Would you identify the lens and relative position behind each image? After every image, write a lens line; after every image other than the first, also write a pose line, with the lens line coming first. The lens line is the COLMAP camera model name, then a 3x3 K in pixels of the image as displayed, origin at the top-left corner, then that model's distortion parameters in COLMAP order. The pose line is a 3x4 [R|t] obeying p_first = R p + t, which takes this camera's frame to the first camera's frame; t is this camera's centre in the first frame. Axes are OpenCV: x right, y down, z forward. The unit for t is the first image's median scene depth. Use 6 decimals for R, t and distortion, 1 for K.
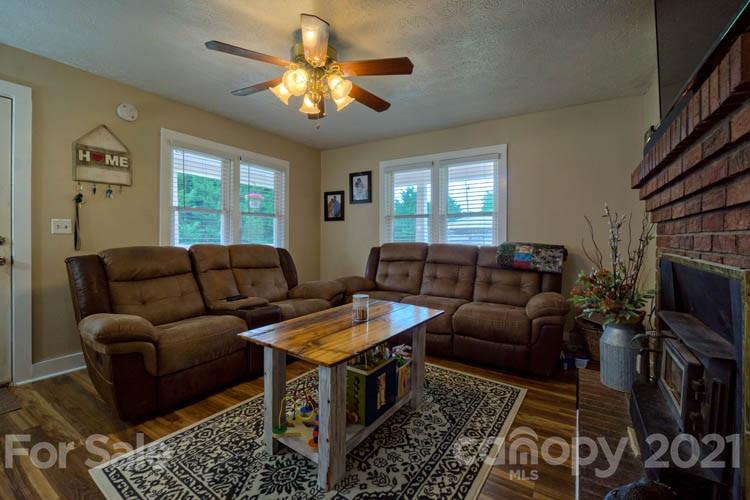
lens RADIAL K [[329.4, 0, 371.3], [0, 329.4, 248.6], [0, 0, 1]] dist [-0.000751, 0.000051]
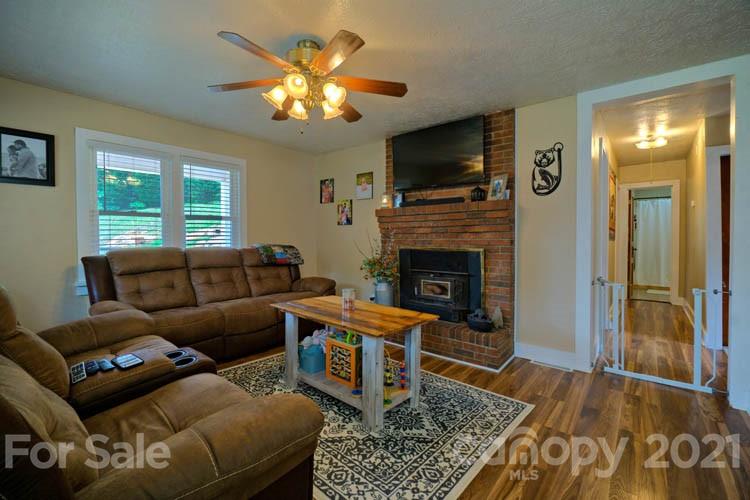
lens RADIAL K [[329.4, 0, 372.7], [0, 329.4, 244.6], [0, 0, 1]] dist [-0.000751, 0.000051]
pose [[0.116354, -0.025539, 0.992879, -1.302485], [0.033569, 0.999199, 0.021767, -0.052747], [-0.992640, 0.030797, 0.117118, 0.778531]]
